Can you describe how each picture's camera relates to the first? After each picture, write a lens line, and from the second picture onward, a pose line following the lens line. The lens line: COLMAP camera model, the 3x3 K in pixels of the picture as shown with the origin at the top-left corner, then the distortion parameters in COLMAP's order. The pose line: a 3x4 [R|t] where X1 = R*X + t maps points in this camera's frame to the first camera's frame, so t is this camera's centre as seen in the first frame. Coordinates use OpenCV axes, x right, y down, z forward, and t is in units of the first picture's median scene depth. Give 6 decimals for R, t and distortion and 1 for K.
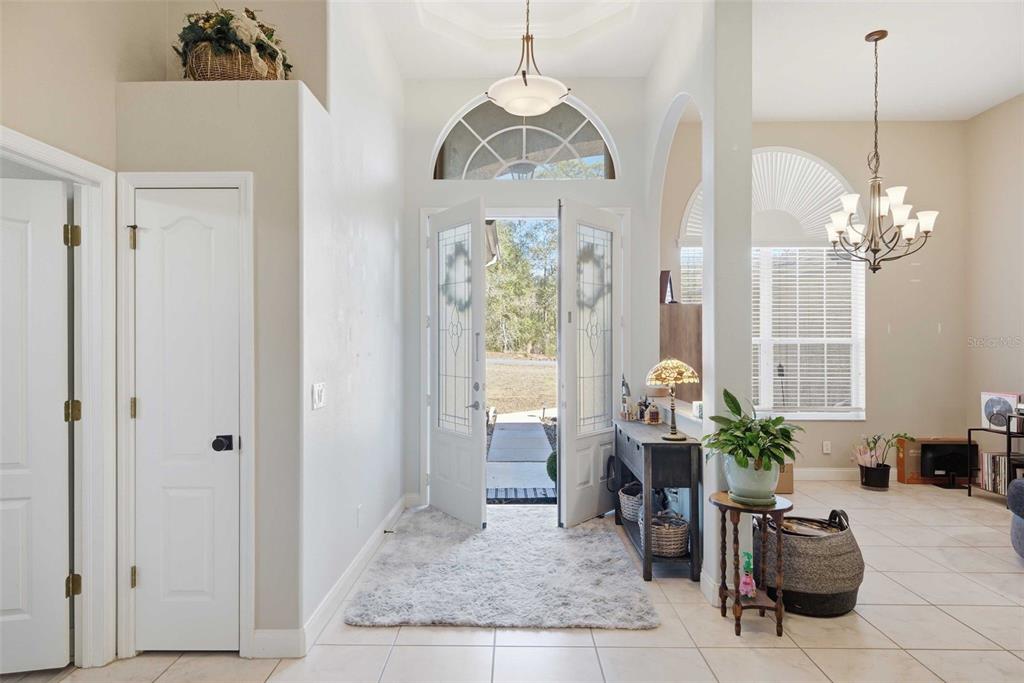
lens RADIAL K [[577.8, 0, 506.4], [0, 577.8, 339.7], [0, 0, 1]] dist [0.006530, 0.003052]
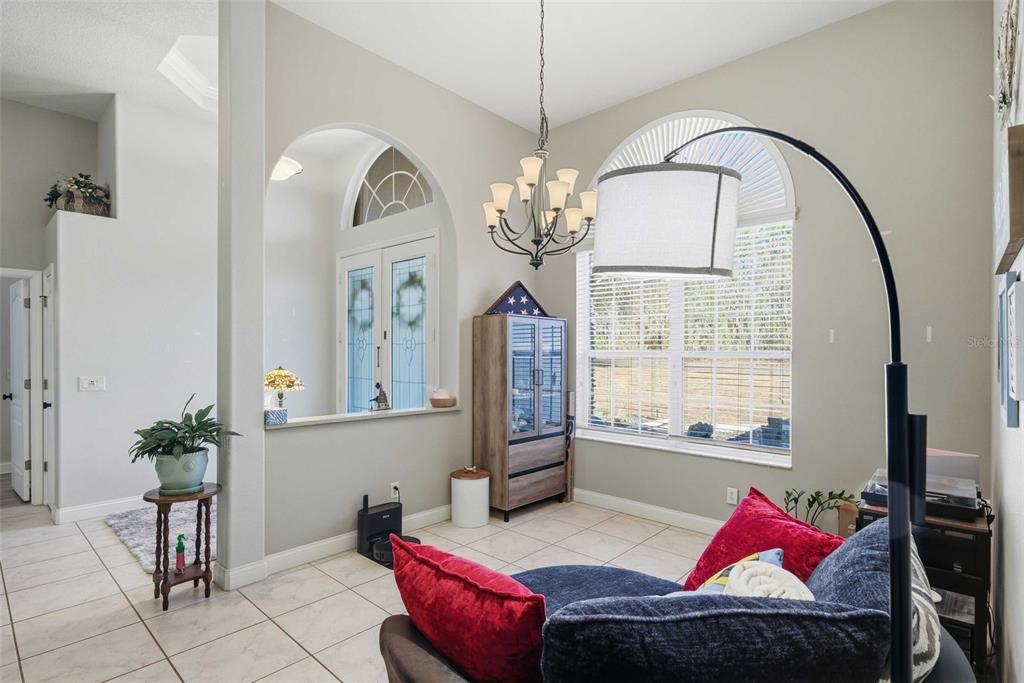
lens RADIAL K [[508.8, 0, 513.6], [0, 508.8, 350.8], [0, 0, 1]] dist [0.001026, -0.000317]
pose [[0.750924, -0.000290, -0.660389, 1.128258], [-0.001941, 0.999995, -0.002646, 0.000273], [0.660386, 0.003269, 0.750919, 0.467067]]
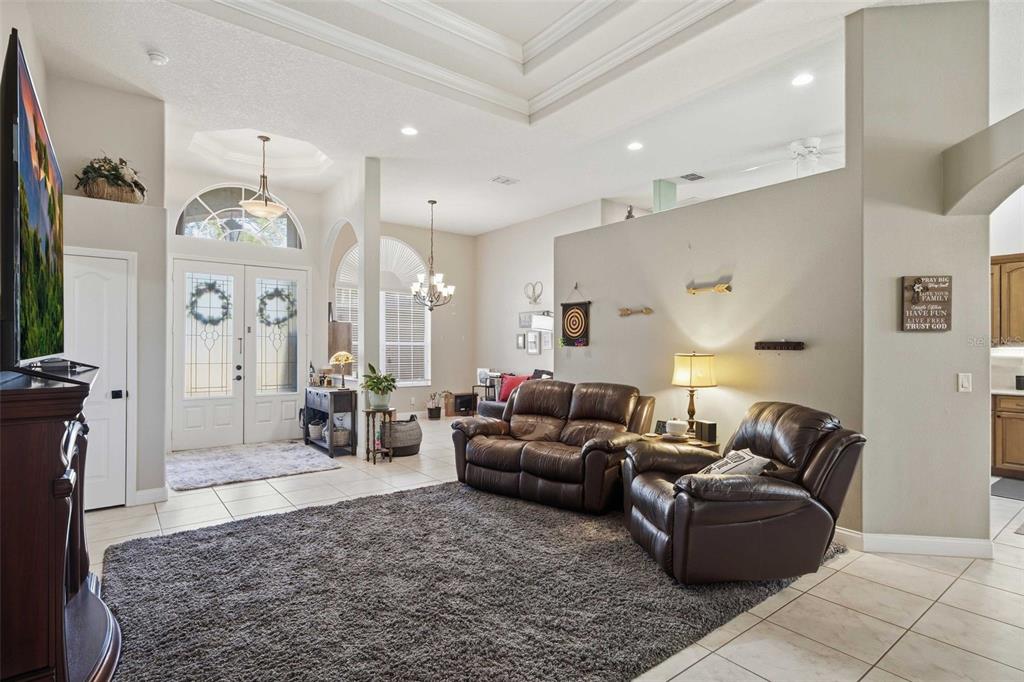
lens RADIAL K [[525.2, 0, 513.8], [0, 525.2, 343.4], [0, 0, 1]] dist [-0.001871, 0.000766]
pose [[0.779528, 0.005150, 0.626346, -0.356089], [-0.001177, 0.999976, -0.006757, 0.014942], [-0.626366, 0.004530, 0.779516, -0.732342]]
